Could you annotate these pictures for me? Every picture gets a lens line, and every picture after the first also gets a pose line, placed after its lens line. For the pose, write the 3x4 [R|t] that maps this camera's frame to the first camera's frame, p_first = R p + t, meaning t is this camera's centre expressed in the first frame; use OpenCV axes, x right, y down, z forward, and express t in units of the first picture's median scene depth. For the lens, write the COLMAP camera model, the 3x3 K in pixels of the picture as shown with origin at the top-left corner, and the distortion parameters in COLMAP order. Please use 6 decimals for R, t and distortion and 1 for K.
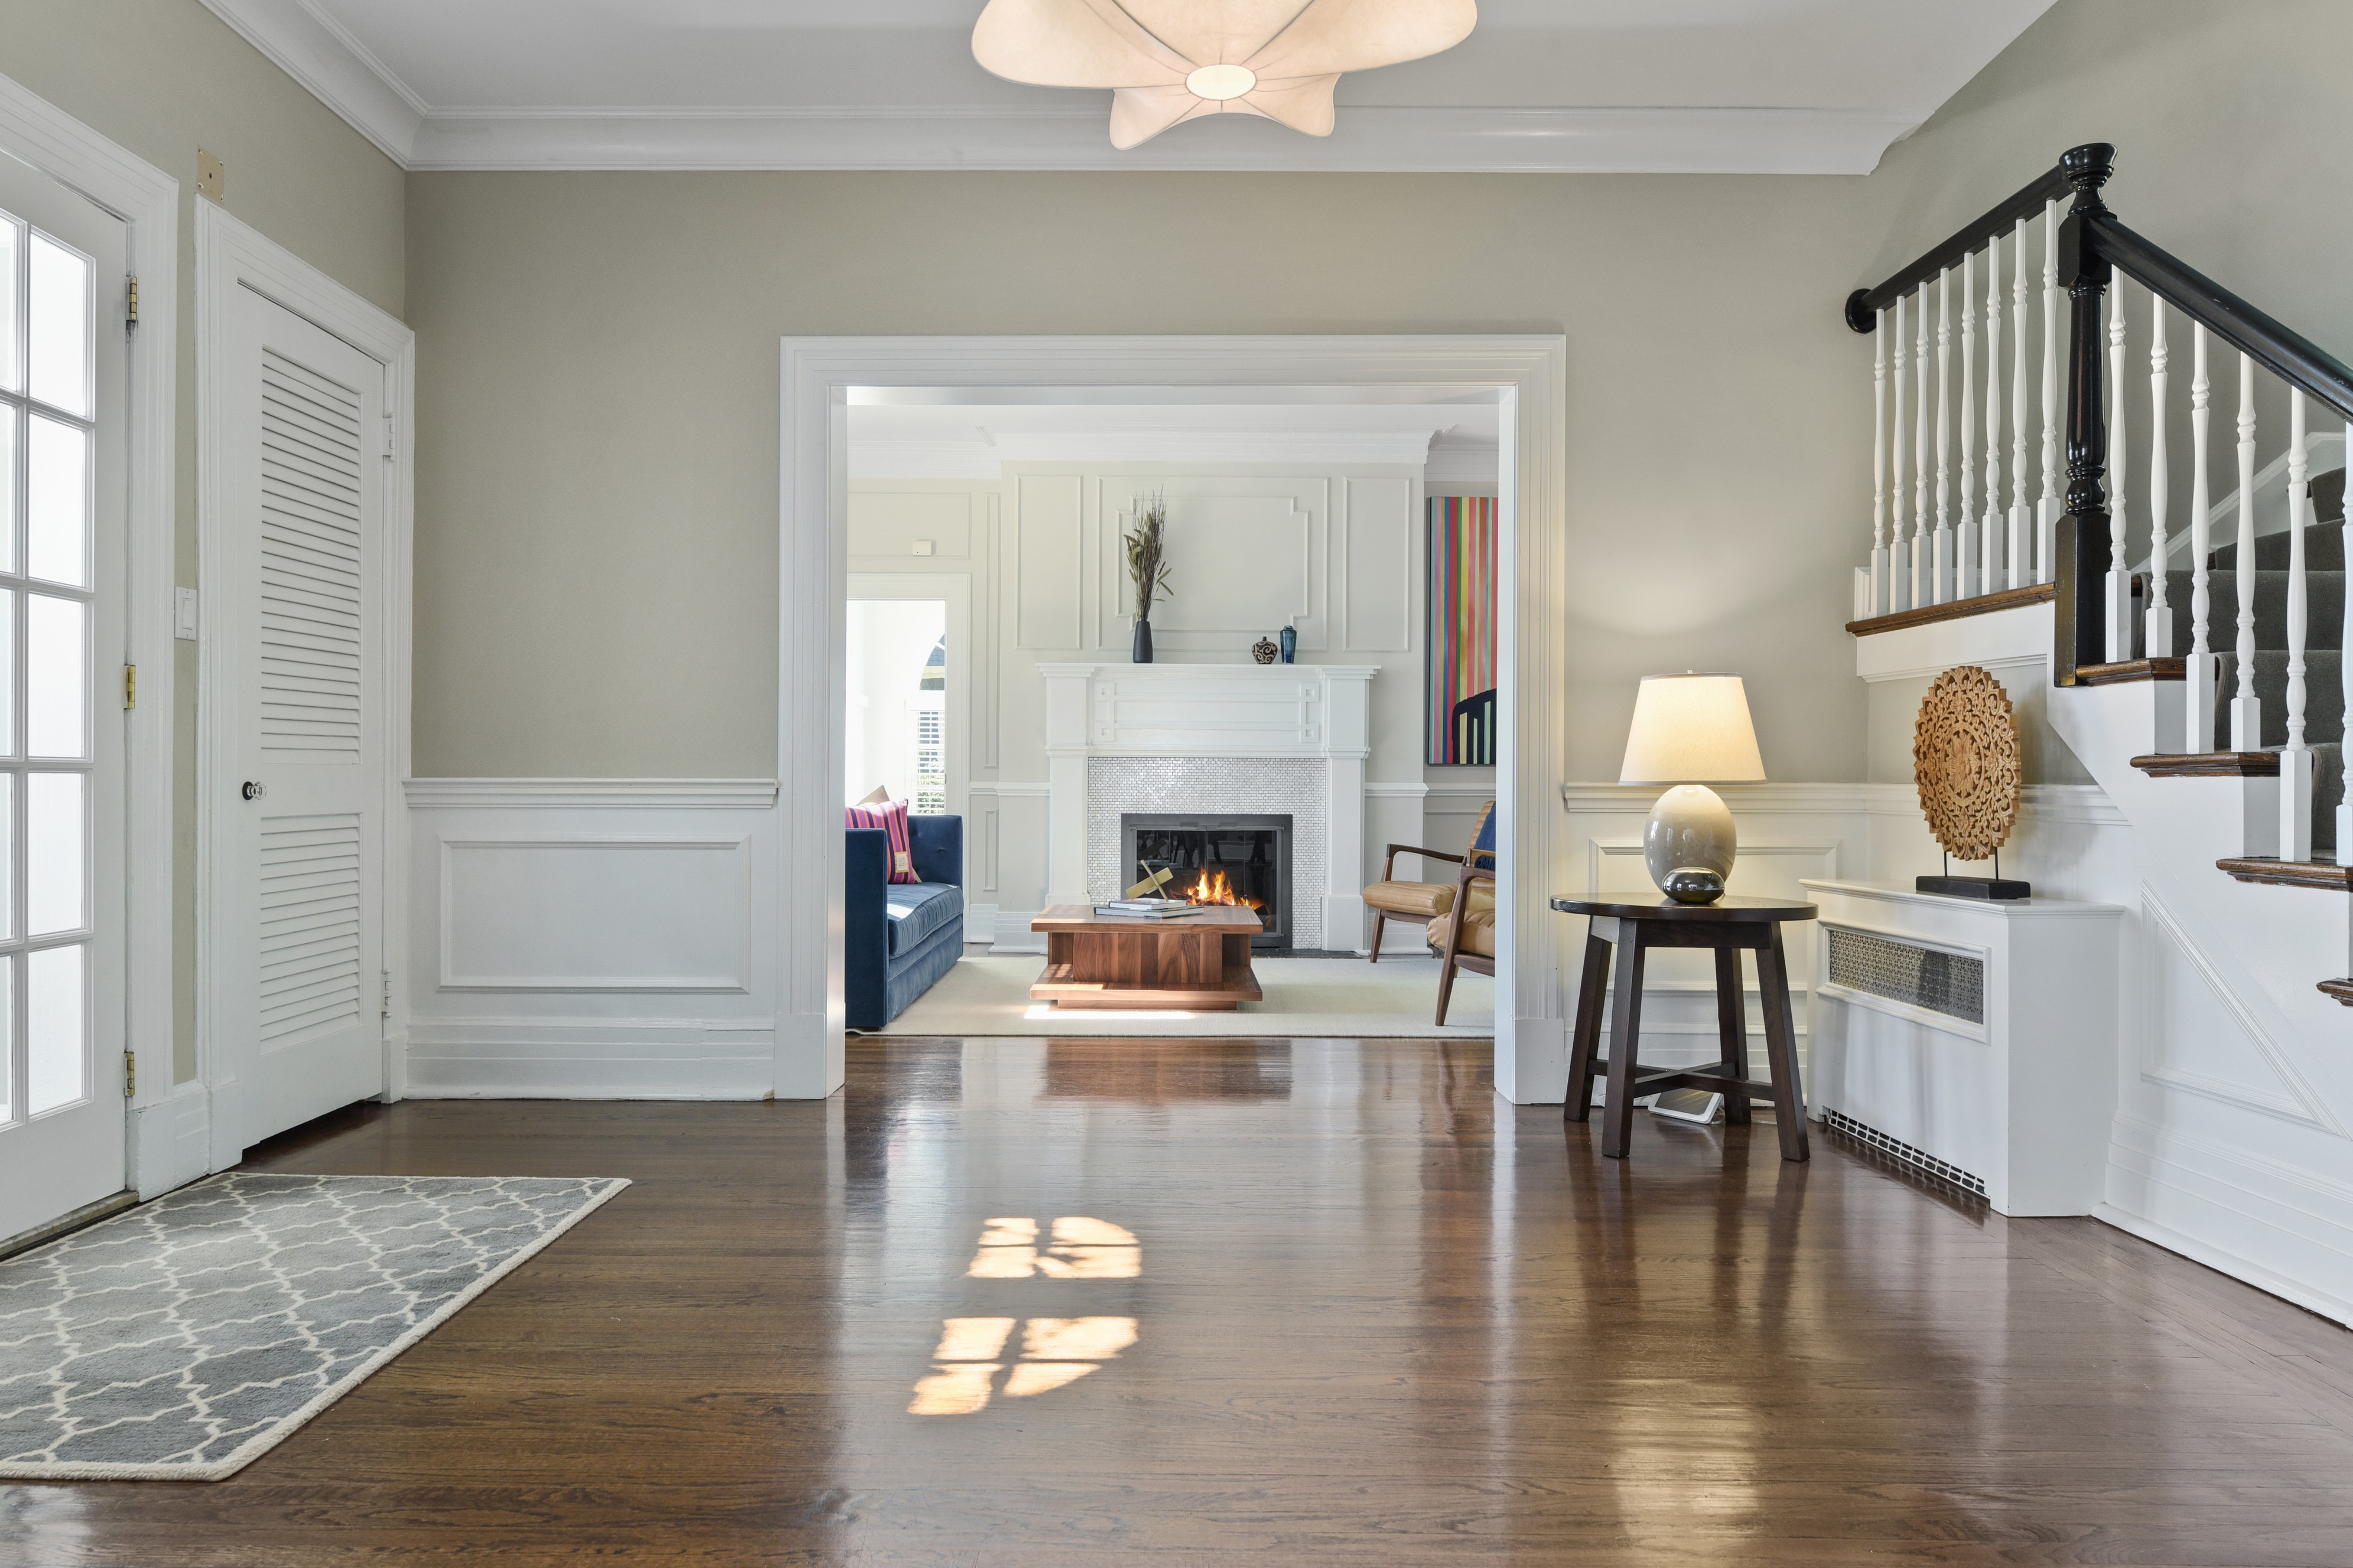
lens RADIAL K [[1541.4, 0, 1161.0], [0, 1541.4, 801.9], [0, 0, 1]] dist [0.010046, 0.008527]
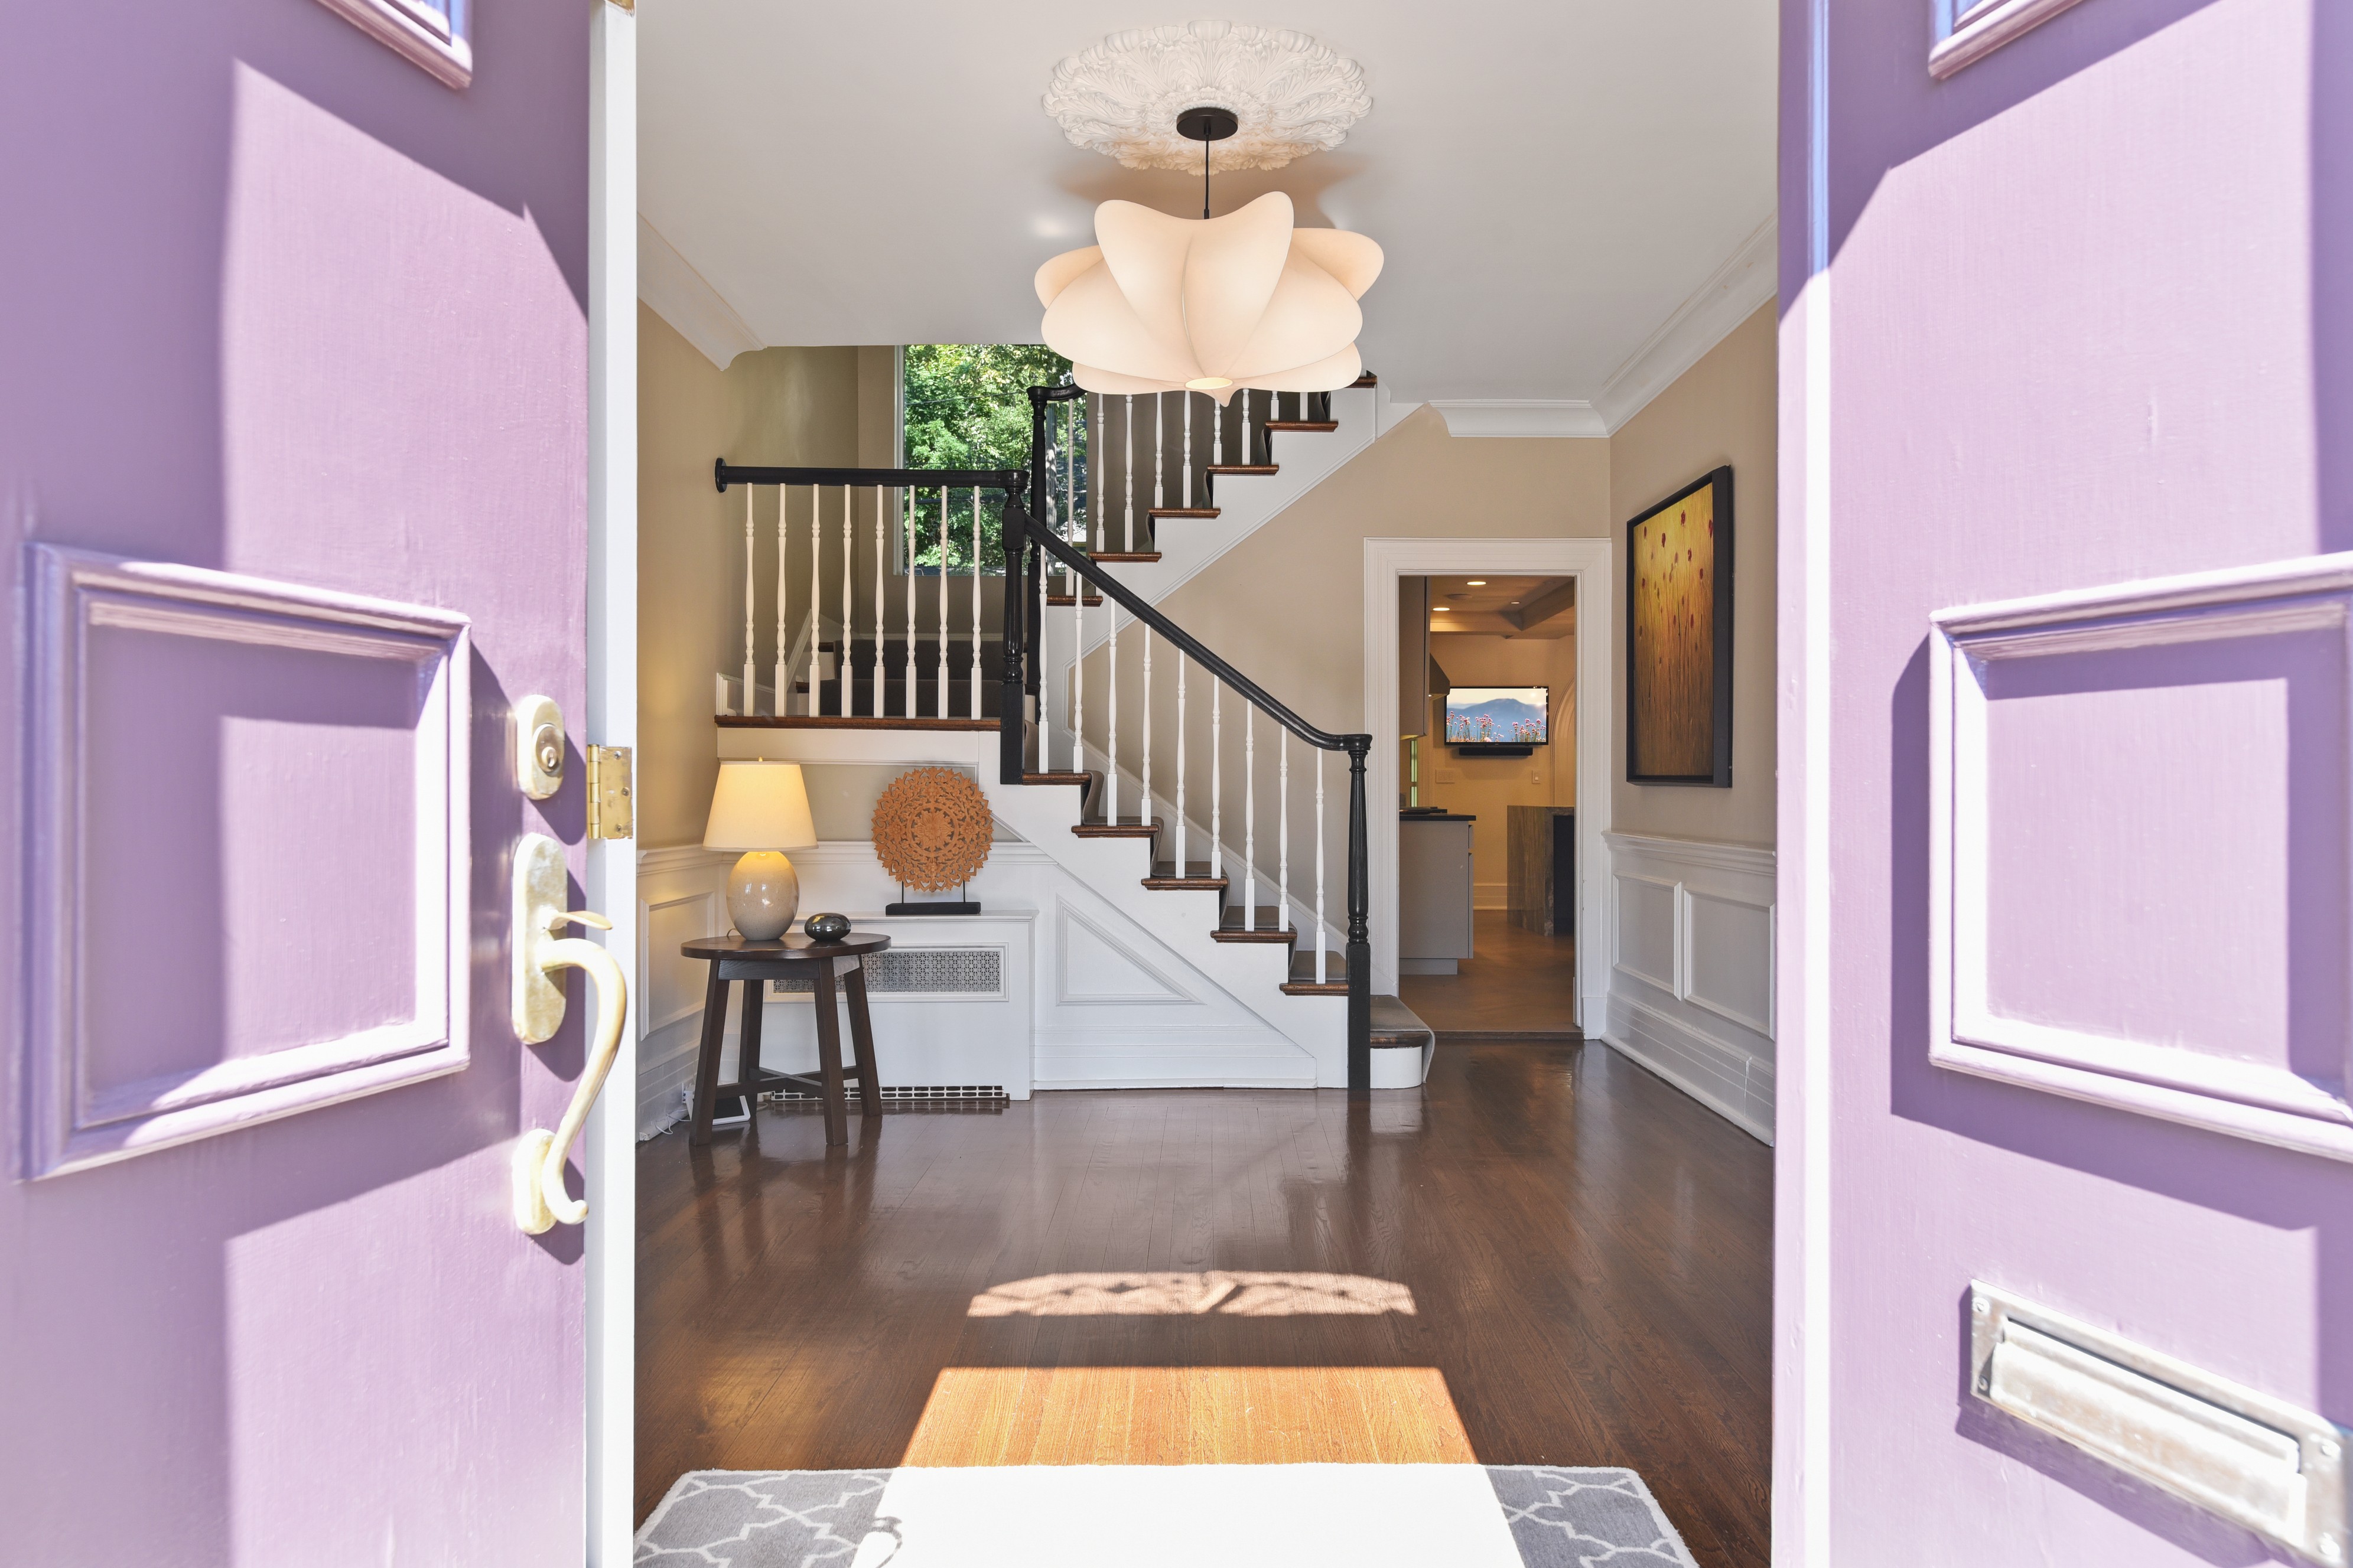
lens RADIAL K [[1541.4, 0, 1160.6], [0, 1541.4, 782.1], [0, 0, 1]] dist [0.010046, 0.008527]
pose [[0.001257, 0.019784, 0.999803, -0.909258], [0.010376, 0.999750, -0.019796, -0.034037], [-0.999945, 0.010399, 0.001051, 0.689758]]
